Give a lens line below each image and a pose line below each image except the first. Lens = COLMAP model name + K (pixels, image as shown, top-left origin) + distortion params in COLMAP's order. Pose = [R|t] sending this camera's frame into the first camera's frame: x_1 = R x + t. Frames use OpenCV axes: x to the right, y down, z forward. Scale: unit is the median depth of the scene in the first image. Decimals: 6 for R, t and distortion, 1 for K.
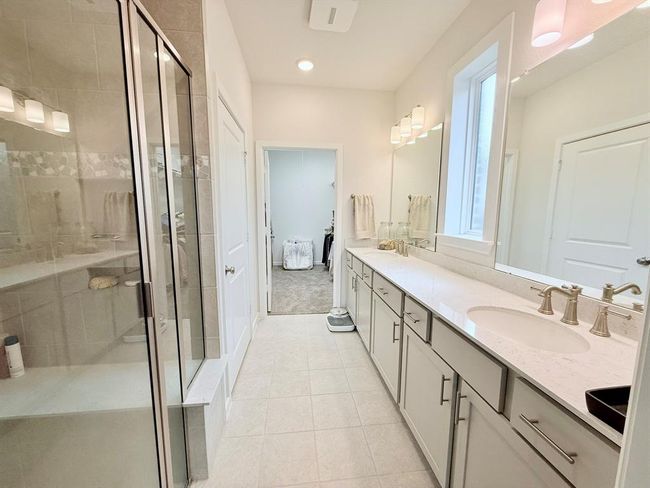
lens RADIAL K [[259.3, 0, 322.0], [0, 259.3, 243.4], [0, 0, 1]] dist [-0.001338, -0.000034]
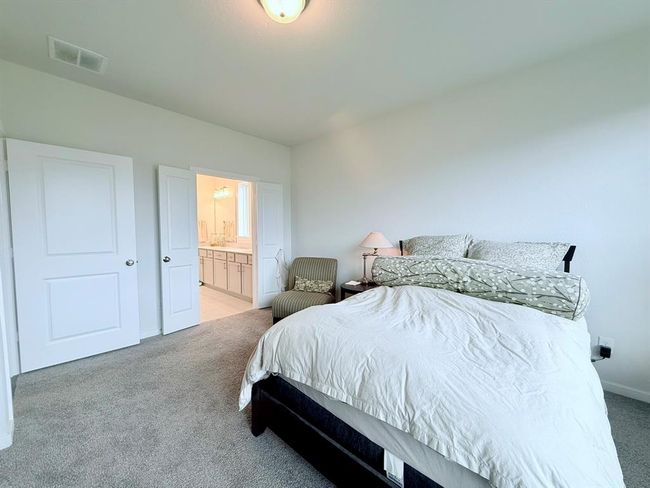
lens RADIAL K [[259.3, 0, 322.0], [0, 259.3, 243.4], [0, 0, 1]] dist [-0.001338, -0.000034]
pose [[0.761973, -0.040961, 0.646312, -0.457630], [0.088383, 0.995237, -0.041125, 0.169492], [-0.641549, 0.088459, 0.761964, -1.188544]]
